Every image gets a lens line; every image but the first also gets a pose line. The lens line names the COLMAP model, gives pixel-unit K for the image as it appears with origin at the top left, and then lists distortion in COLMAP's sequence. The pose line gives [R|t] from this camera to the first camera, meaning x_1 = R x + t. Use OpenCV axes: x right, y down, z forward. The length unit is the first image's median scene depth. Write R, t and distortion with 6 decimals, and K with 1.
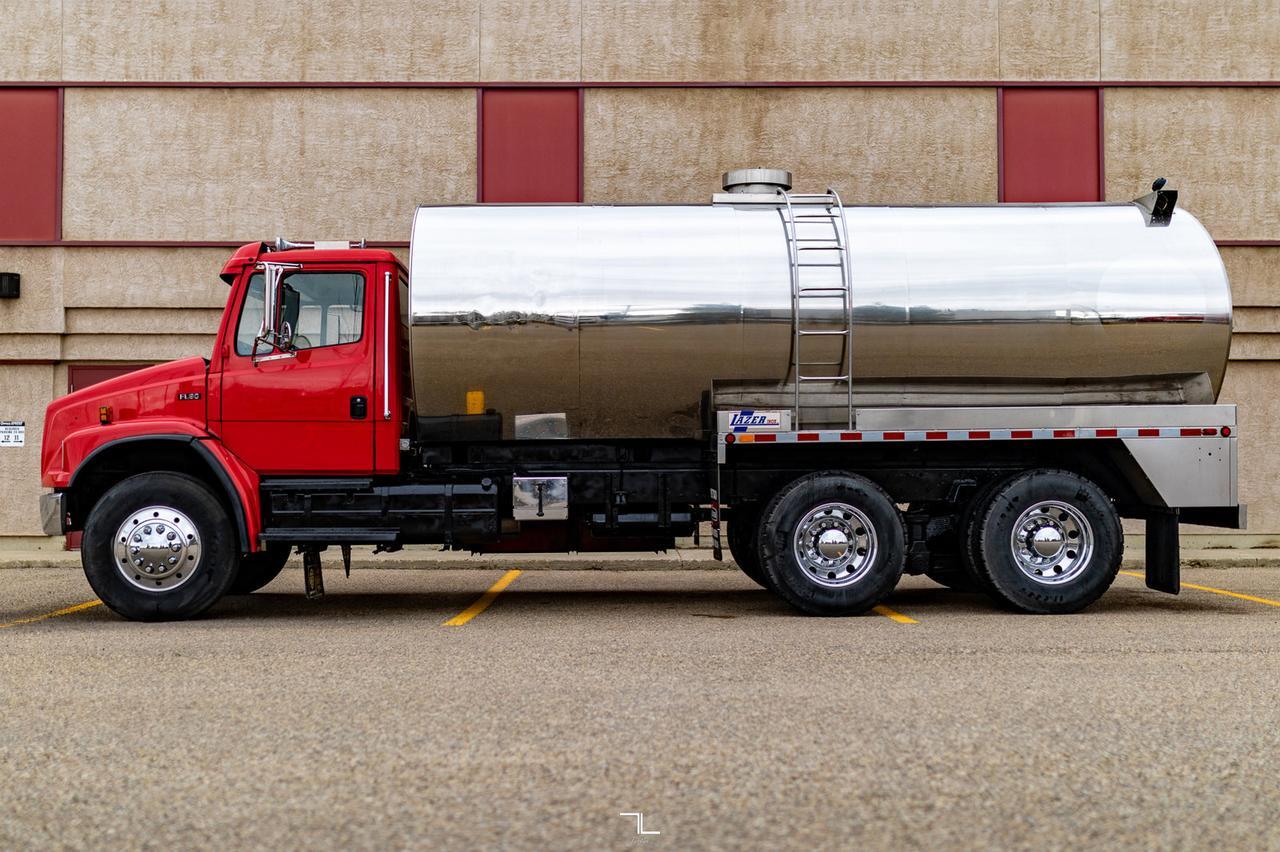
lens RADIAL K [[1423.8, 0, 643.6], [0, 1423.8, 463.0], [0, 0, 1]] dist [-0.006645, 0.005714]
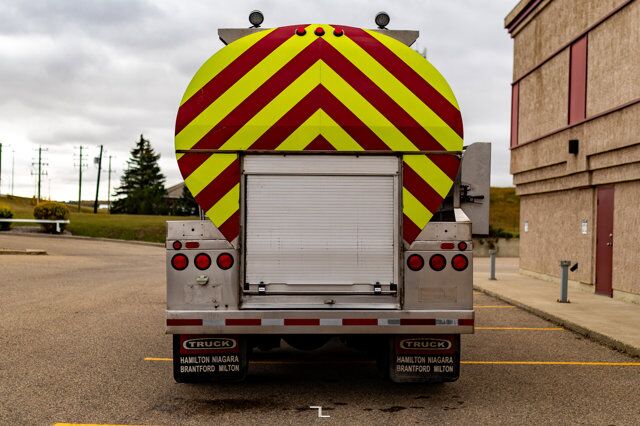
lens RADIAL K [[872.6, 0, 320.0], [0, 872.6, 213.0], [0, 0, 1]] dist [-0.001703, -0.011028]
pose [[0.020091, -0.010375, -0.999744, 1.096229], [-0.004584, 0.999935, -0.010469, -0.041613], [0.999788, 0.004793, 0.020042, 1.051358]]
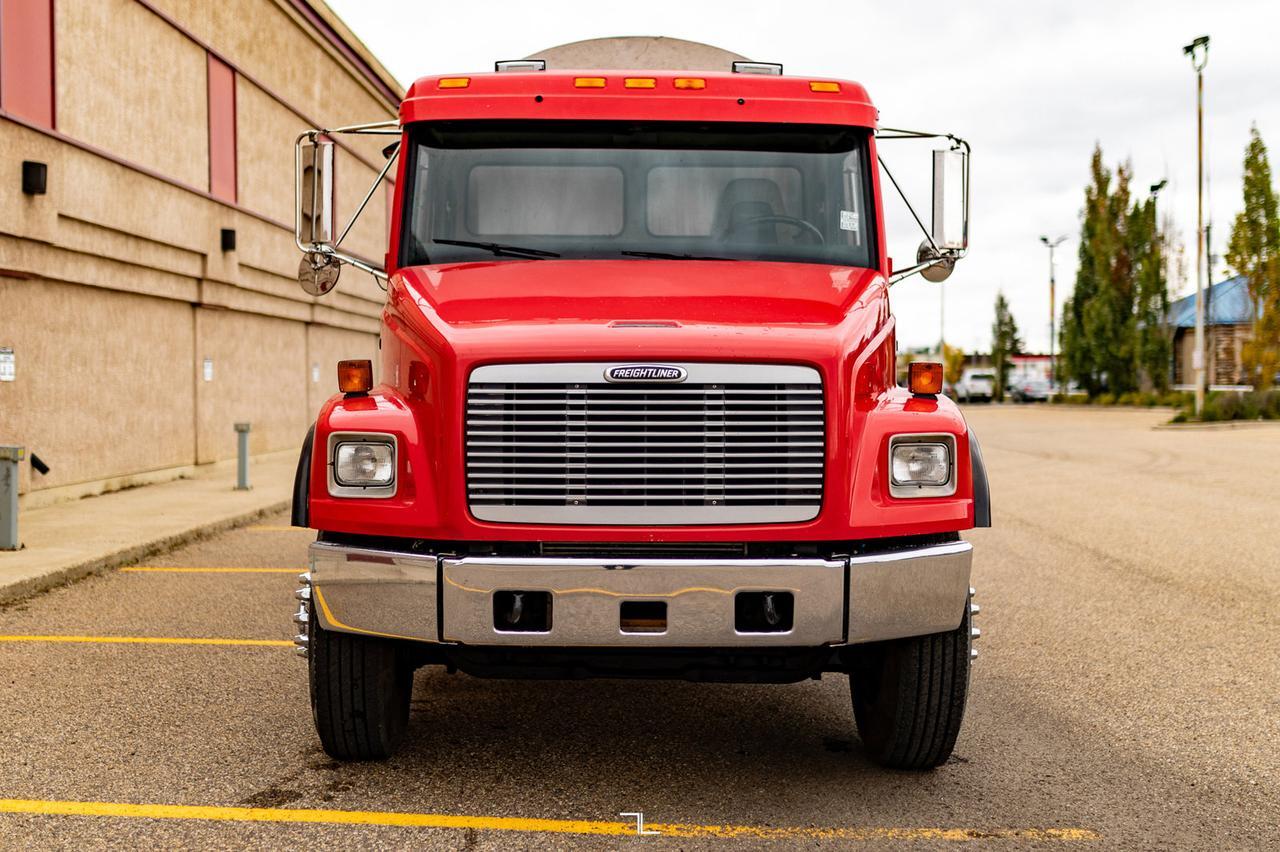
lens RADIAL K [[1530.8, 0, 640.0], [0, 1530.8, 426.0], [0, 0, 1]] dist [0.000155, 0.008484]
pose [[0.041678, -0.025202, 0.998813, -0.895288], [-0.008333, 0.999638, 0.025571, -0.029294], [-0.999096, -0.009389, 0.041453, 1.032617]]
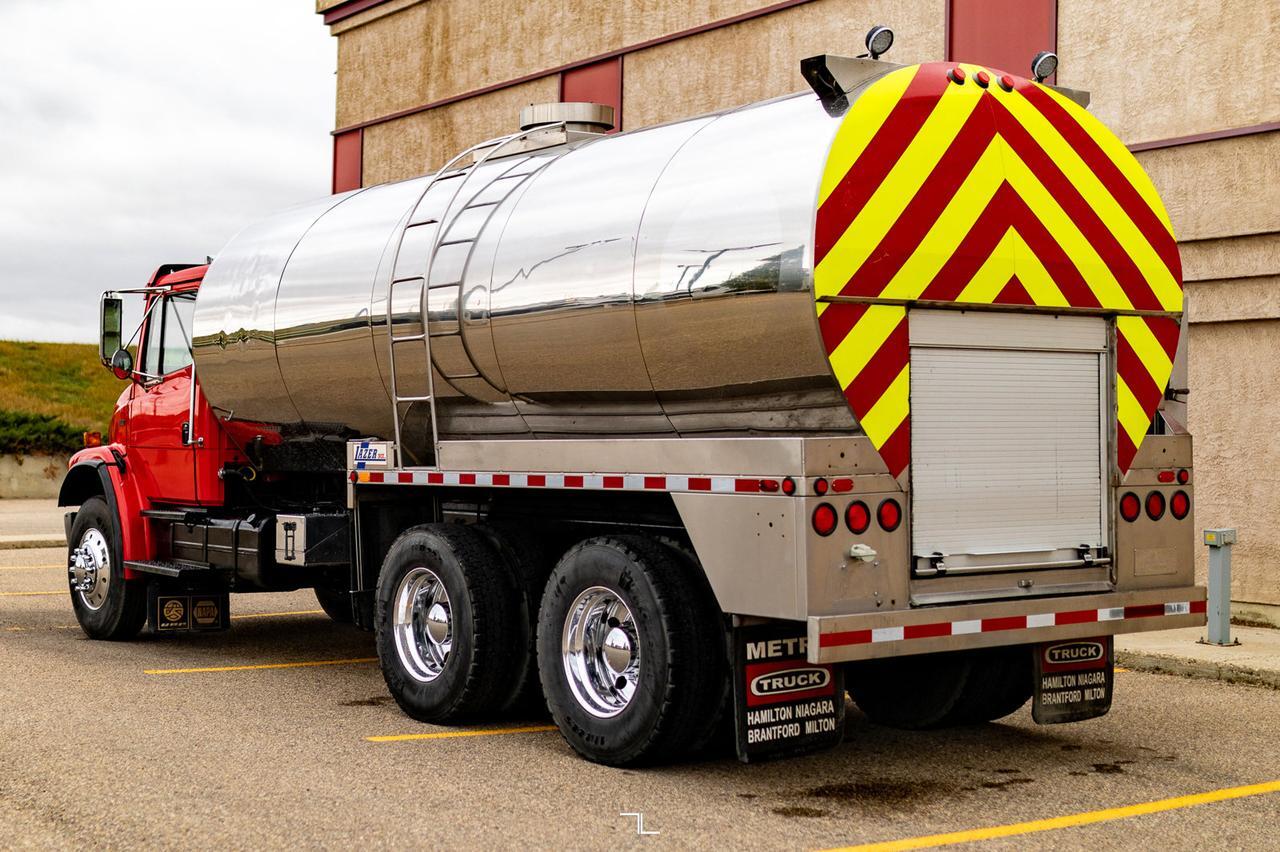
lens RADIAL K [[1888.6, 0, 640.0], [0, 1888.6, 426.0], [0, 0, 1]] dist [0.013519, 0.033230]
pose [[0.554914, 0.003948, -0.831899, 0.999499], [-0.000331, 0.999990, 0.004526, -0.049248], [0.831908, -0.002236, 0.554909, 0.541522]]
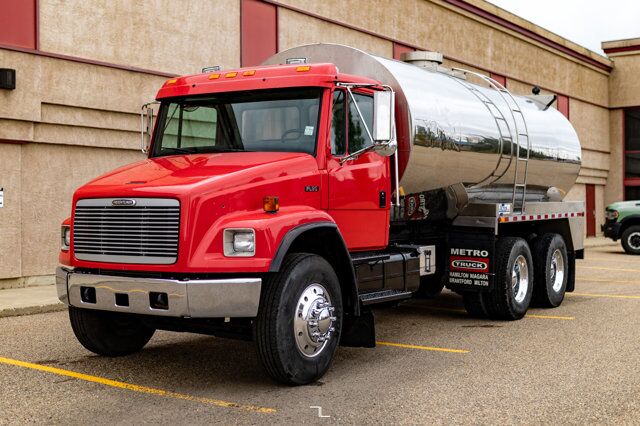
lens RADIAL K [[872.6, 0, 320.0], [0, 872.6, 213.0], [0, 0, 1]] dist [-0.001703, -0.011028]
pose [[0.584413, -0.002653, 0.811452, -0.880717], [-0.006848, 0.999943, 0.008201, -0.031672], [-0.811427, -0.010350, 0.584361, 0.560176]]
